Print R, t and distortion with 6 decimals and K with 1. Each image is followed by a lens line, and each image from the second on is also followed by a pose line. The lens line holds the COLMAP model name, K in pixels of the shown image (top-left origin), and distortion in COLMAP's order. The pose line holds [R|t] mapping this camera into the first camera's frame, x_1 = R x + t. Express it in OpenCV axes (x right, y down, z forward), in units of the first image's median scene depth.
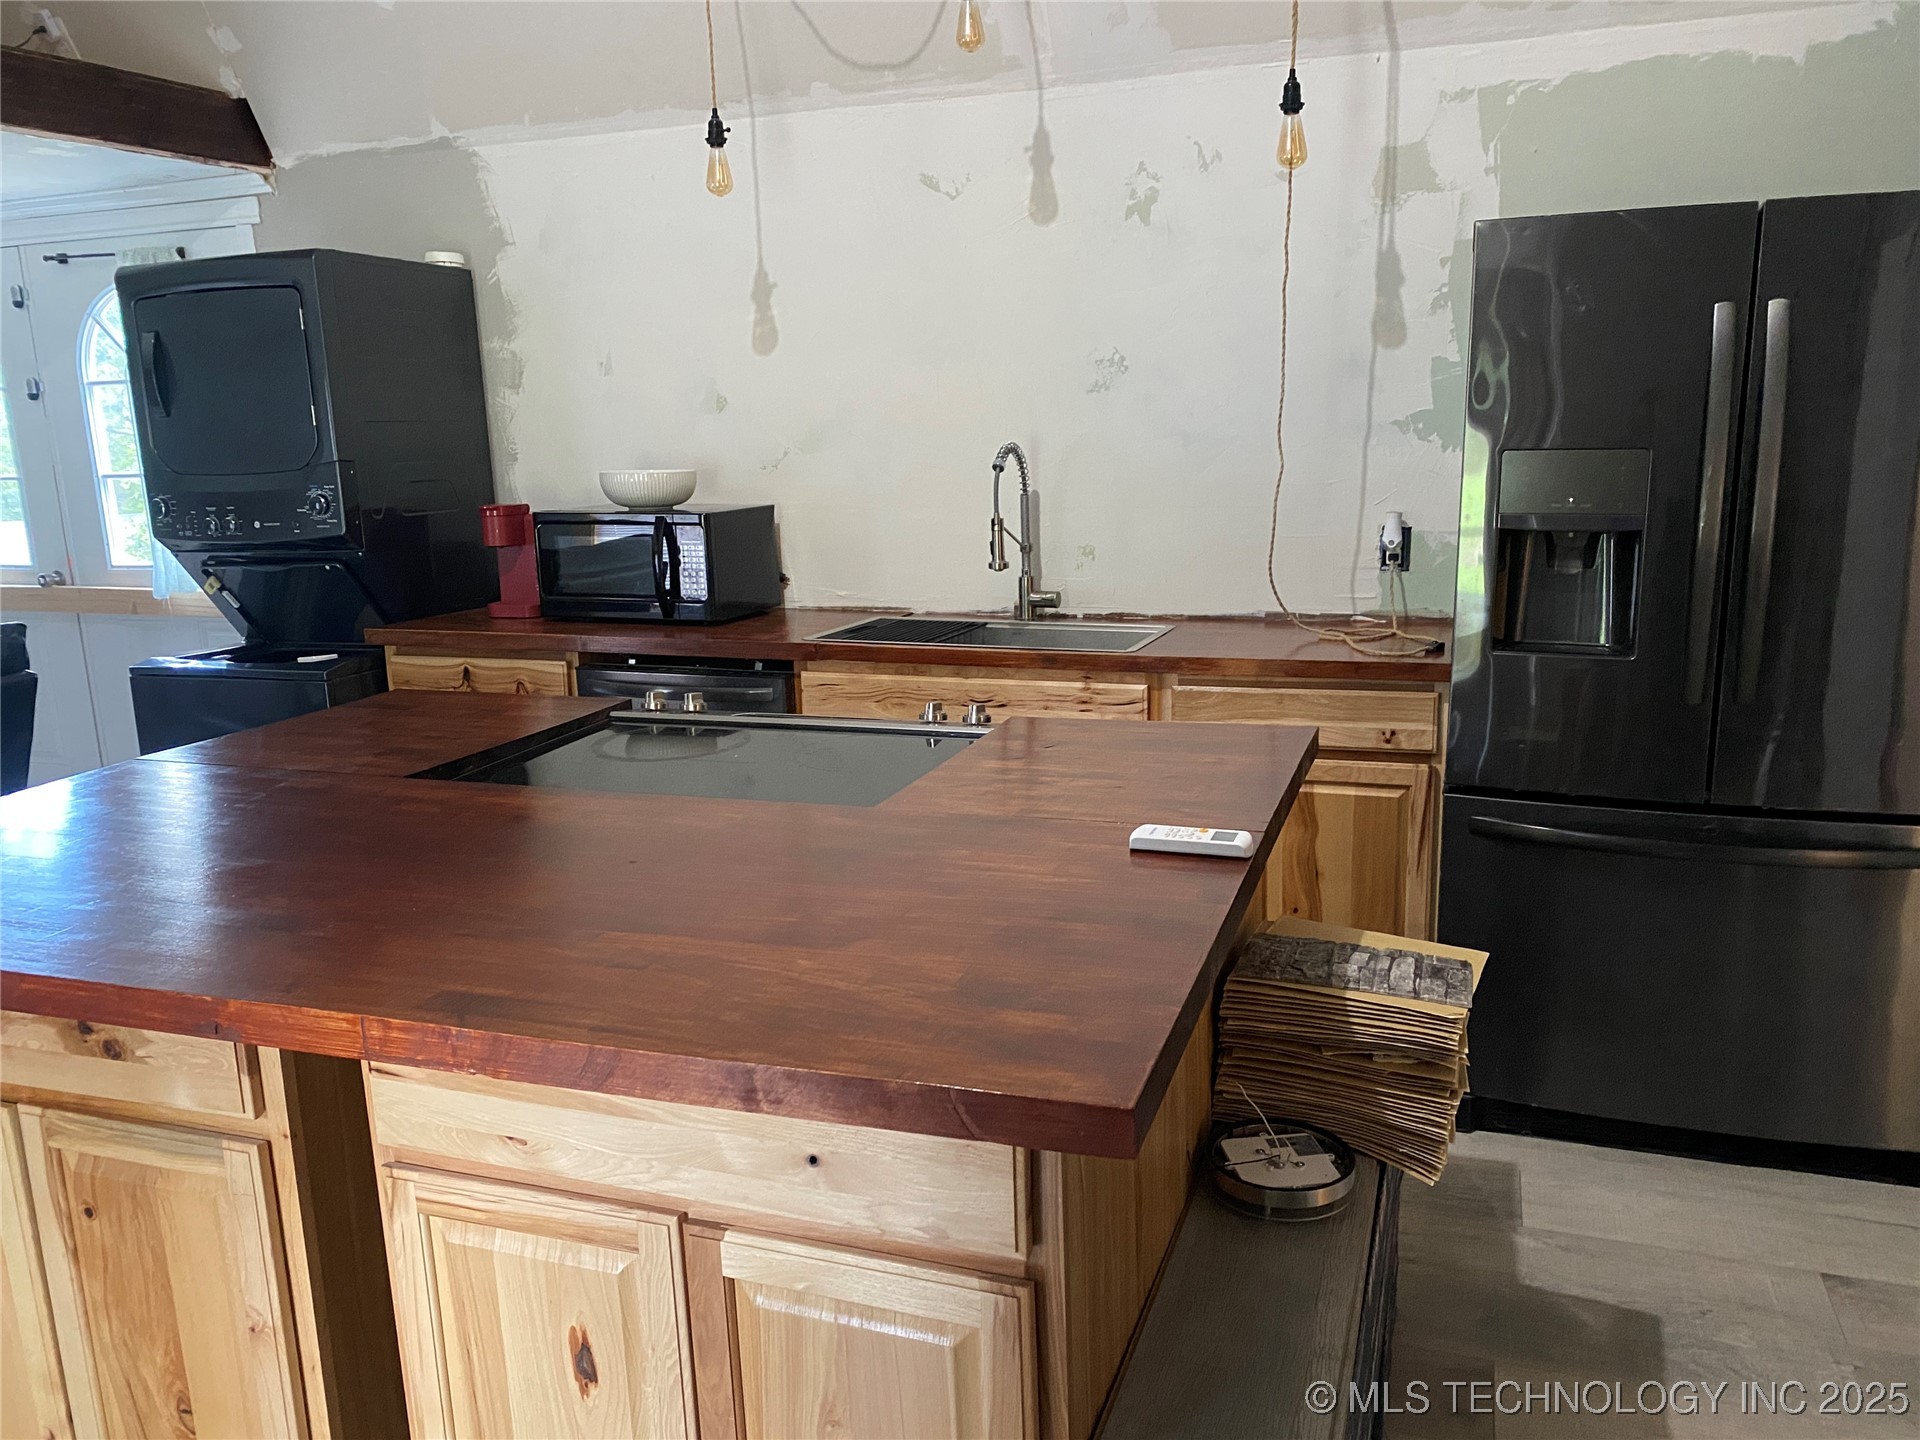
lens RADIAL K [[1469.7, 0, 963.9], [0, 1469.7, 725.3], [0, 0, 1]] dist [0.026029, -0.029836]
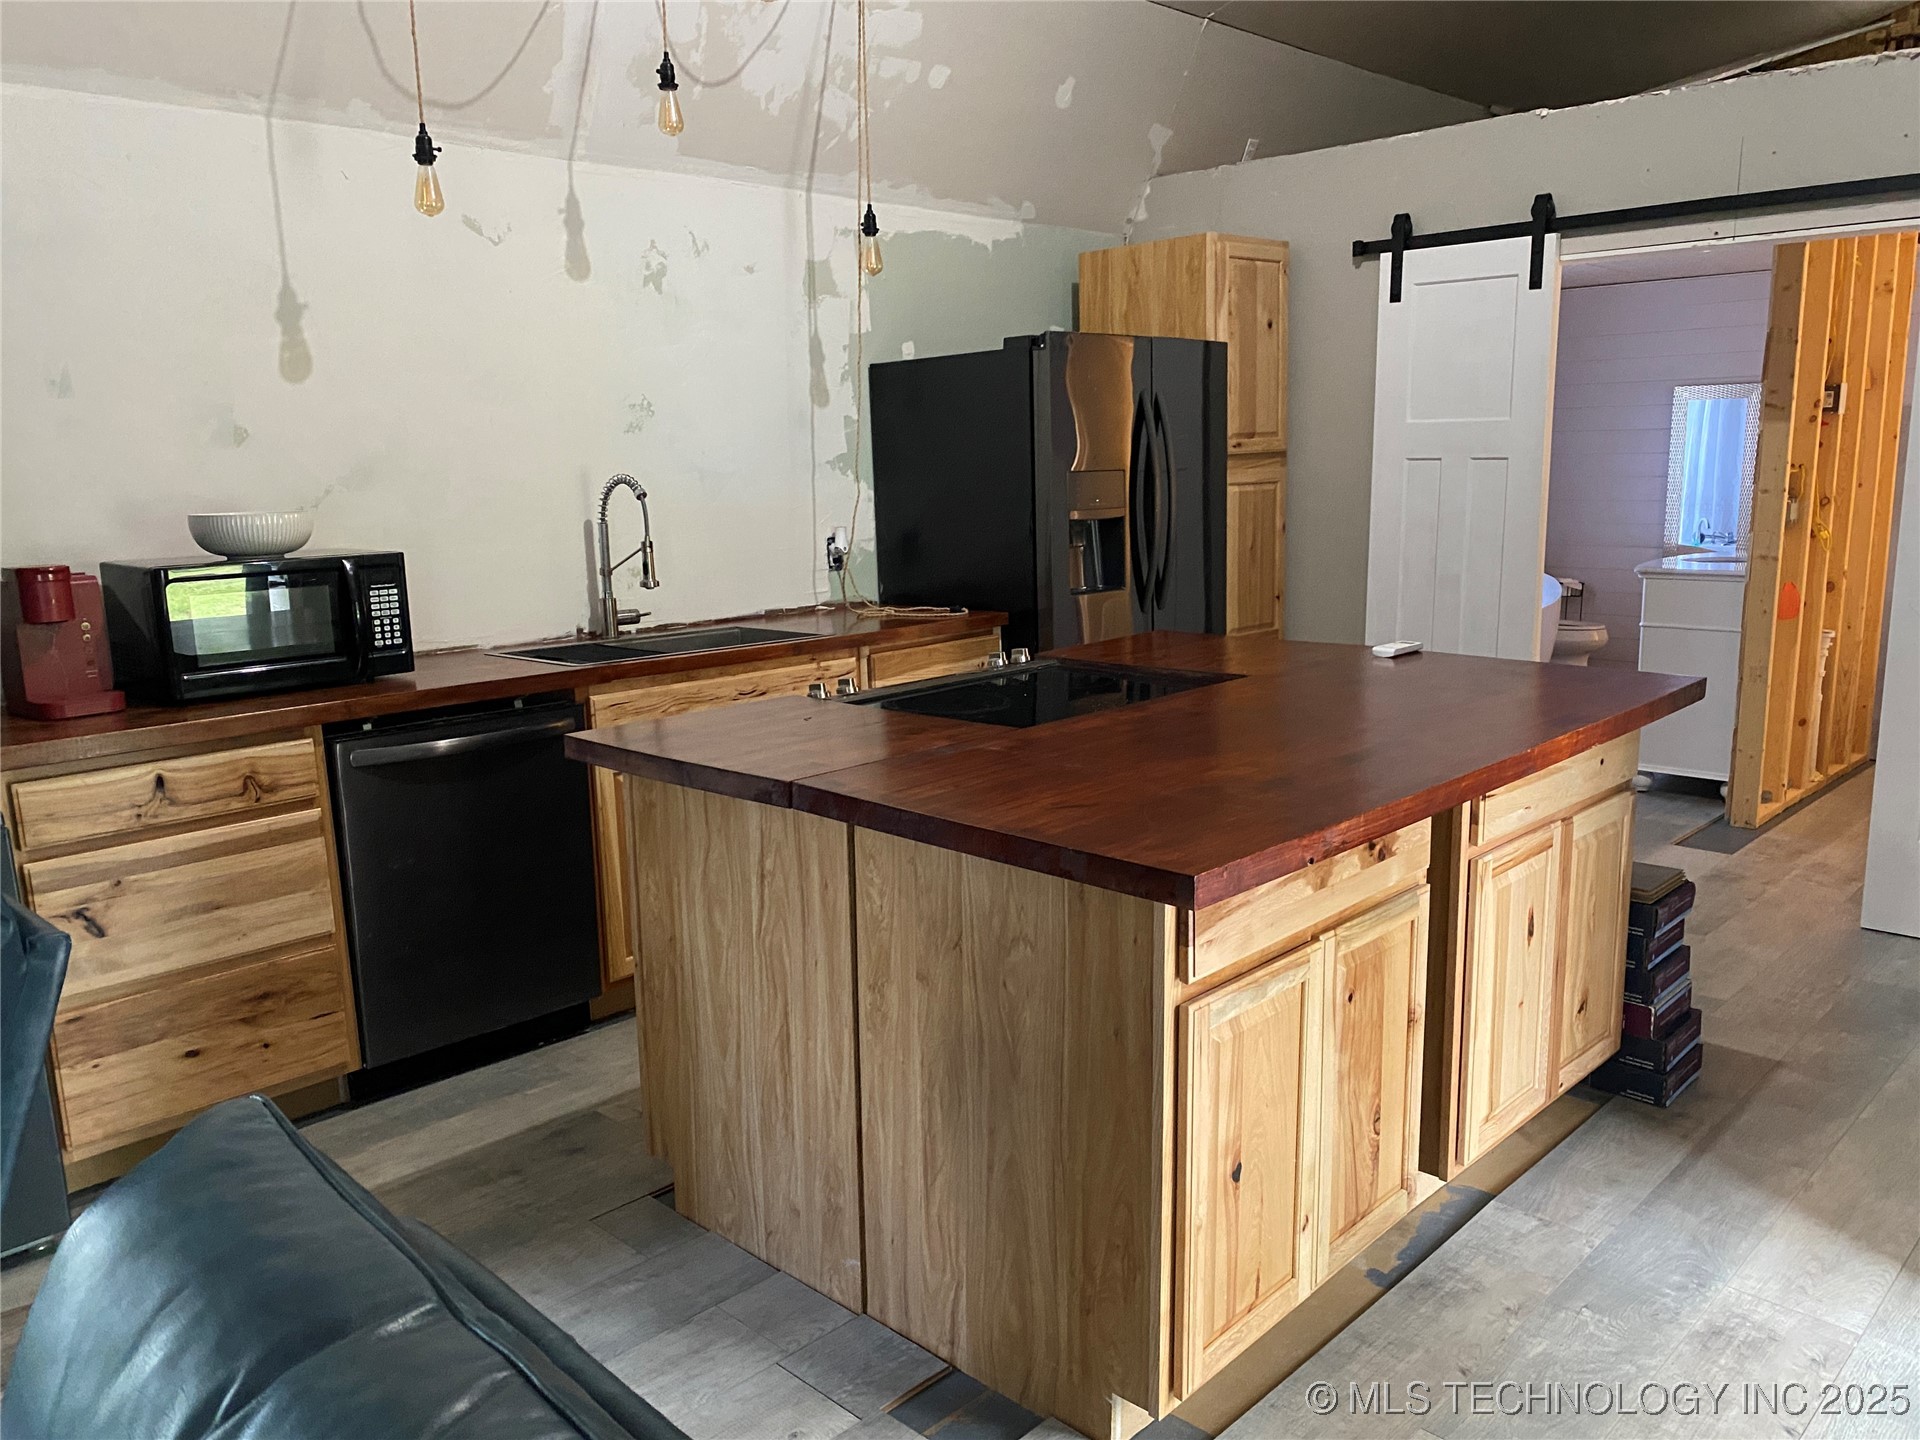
lens RADIAL K [[1469.7, 0, 966.0], [0, 1469.7, 730.1], [0, 0, 1]] dist [0.026029, -0.029836]
pose [[0.416816, -0.153769, 0.895890, -0.889188], [0.198273, 0.977236, 0.075484, -0.038235], [-0.887103, 0.146168, 0.437816, 0.316738]]
